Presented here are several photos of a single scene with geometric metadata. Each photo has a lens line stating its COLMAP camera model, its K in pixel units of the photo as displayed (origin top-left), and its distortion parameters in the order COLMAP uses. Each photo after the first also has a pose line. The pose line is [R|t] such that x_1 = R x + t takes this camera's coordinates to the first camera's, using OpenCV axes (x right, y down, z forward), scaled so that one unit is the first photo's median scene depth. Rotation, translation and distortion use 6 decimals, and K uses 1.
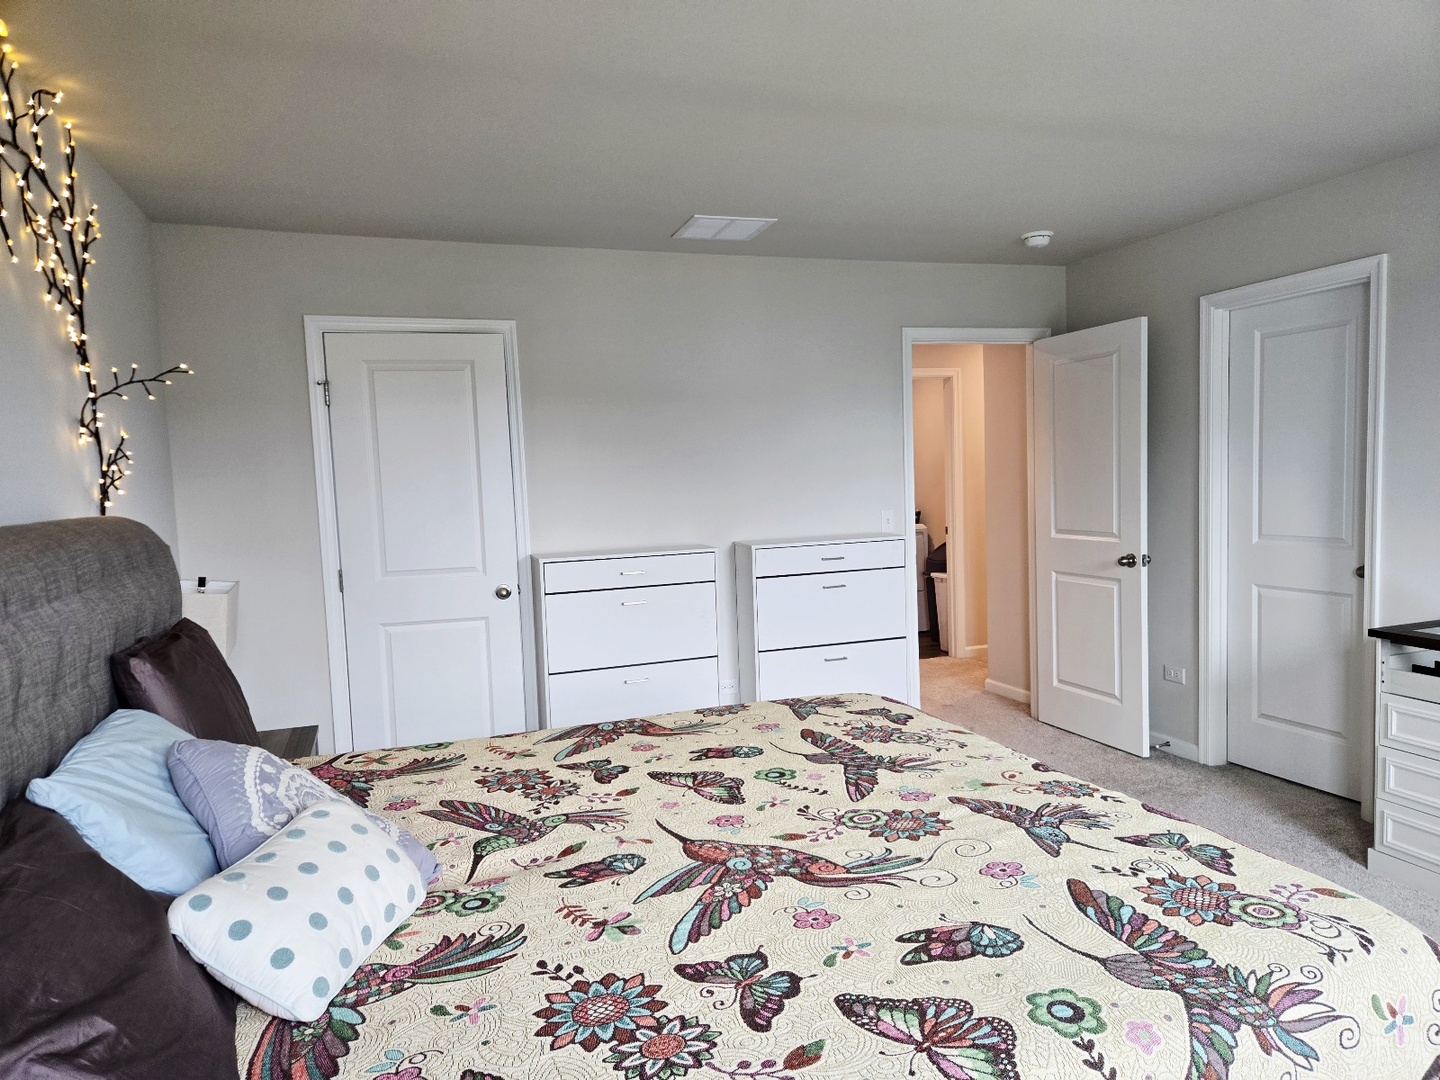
lens RADIAL K [[963.7, 0, 734.2], [0, 963.7, 538.2], [0, 0, 1]] dist [0.043892, -0.044918]
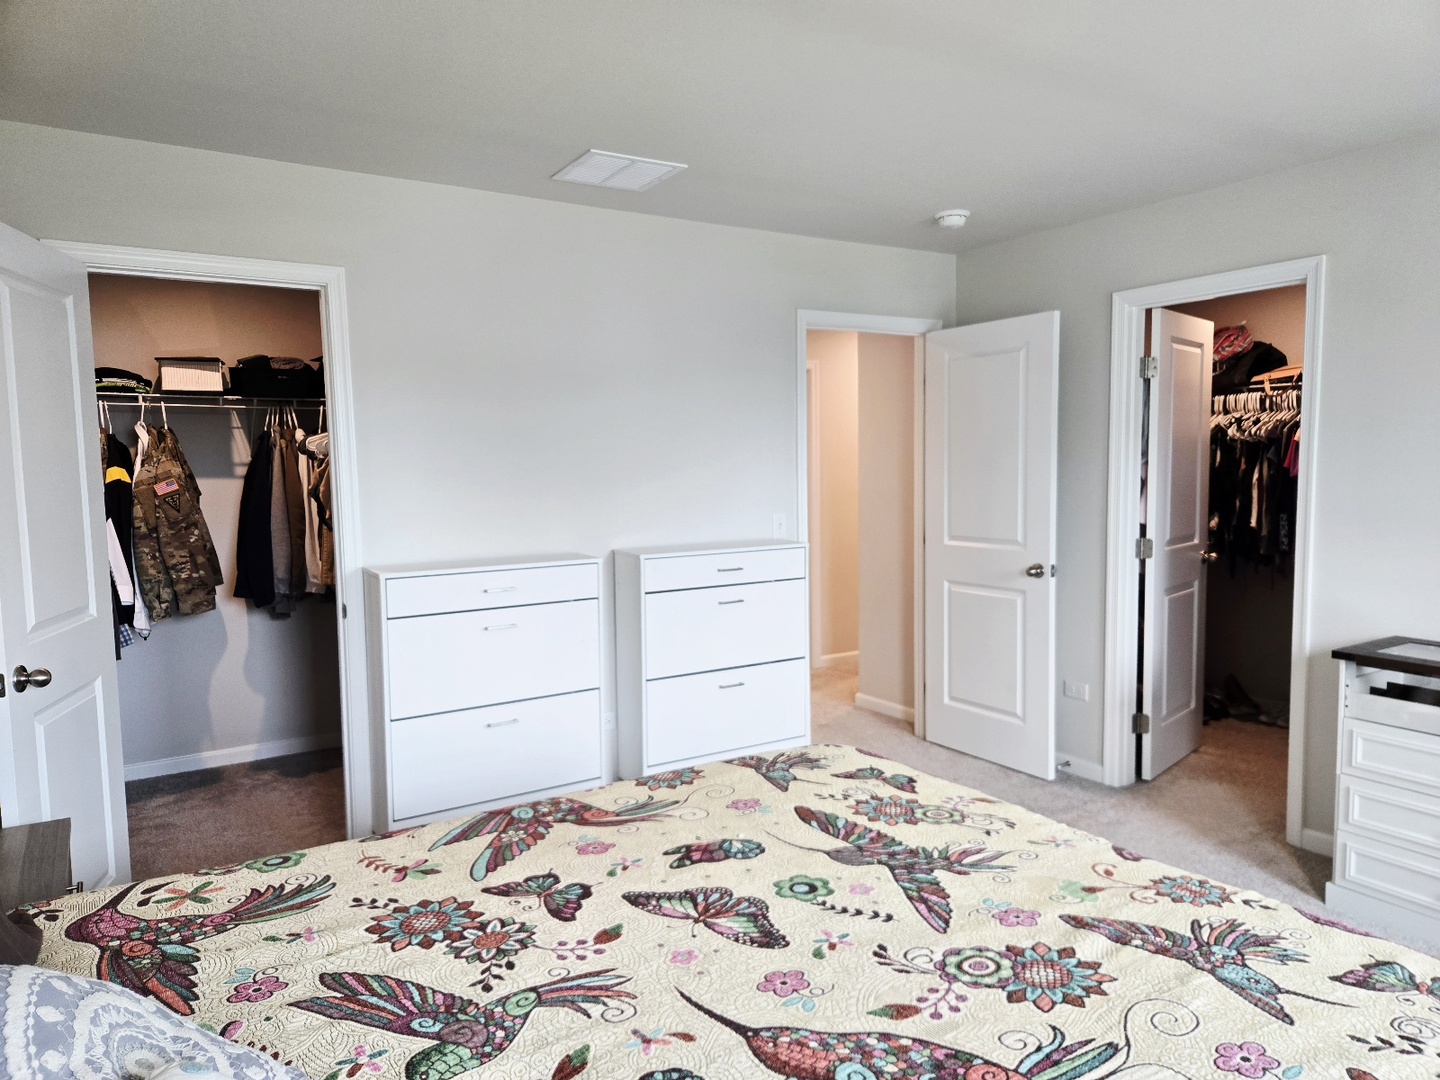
lens RADIAL K [[963.7, 0, 727.5], [0, 963.7, 534.4], [0, 0, 1]] dist [0.043892, -0.044918]
pose [[0.974554, 0.004921, 0.224100, -0.148883], [-0.005620, 0.999981, 0.002484, -0.020502], [-0.224083, -0.003680, 0.974563, 0.248333]]
